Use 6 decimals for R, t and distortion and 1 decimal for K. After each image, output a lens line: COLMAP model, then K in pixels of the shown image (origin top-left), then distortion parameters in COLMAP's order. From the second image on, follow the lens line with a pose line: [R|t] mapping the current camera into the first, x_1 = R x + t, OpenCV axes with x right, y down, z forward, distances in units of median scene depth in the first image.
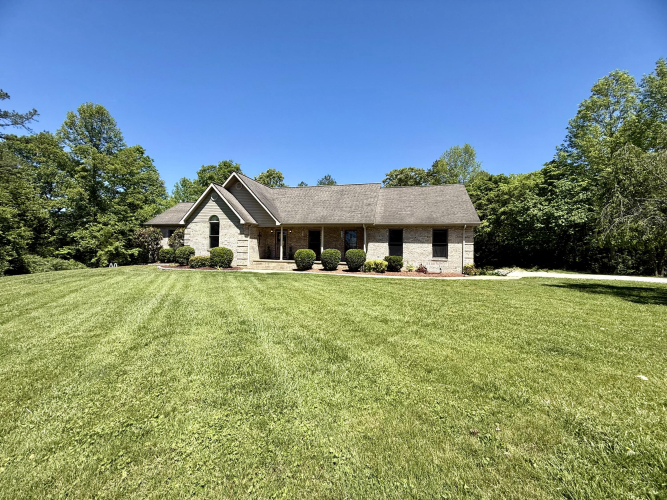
lens RADIAL K [[265.8, 0, 333.1], [0, 265.8, 248.4], [0, 0, 1]] dist [-0.001305, 0.000334]
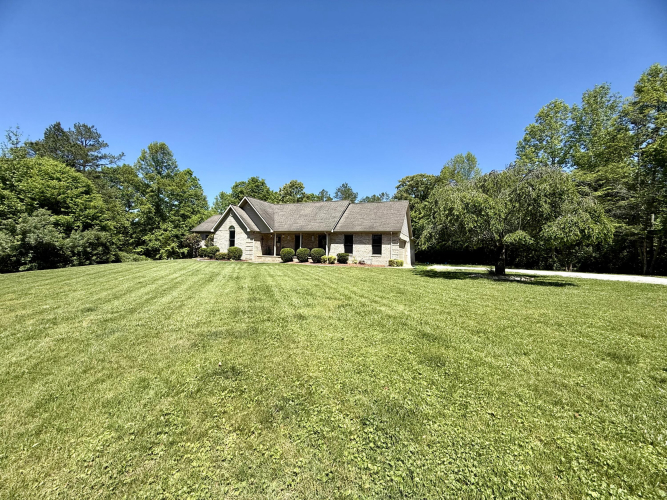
lens RADIAL K [[265.8, 0, 335.1], [0, 265.8, 247.2], [0, 0, 1]] dist [-0.001305, 0.000334]
pose [[0.991131, 0.002866, -0.132855, 0.254668], [-0.003881, 0.999965, -0.007377, 0.004716], [0.132829, 0.007827, 0.991108, -0.318690]]
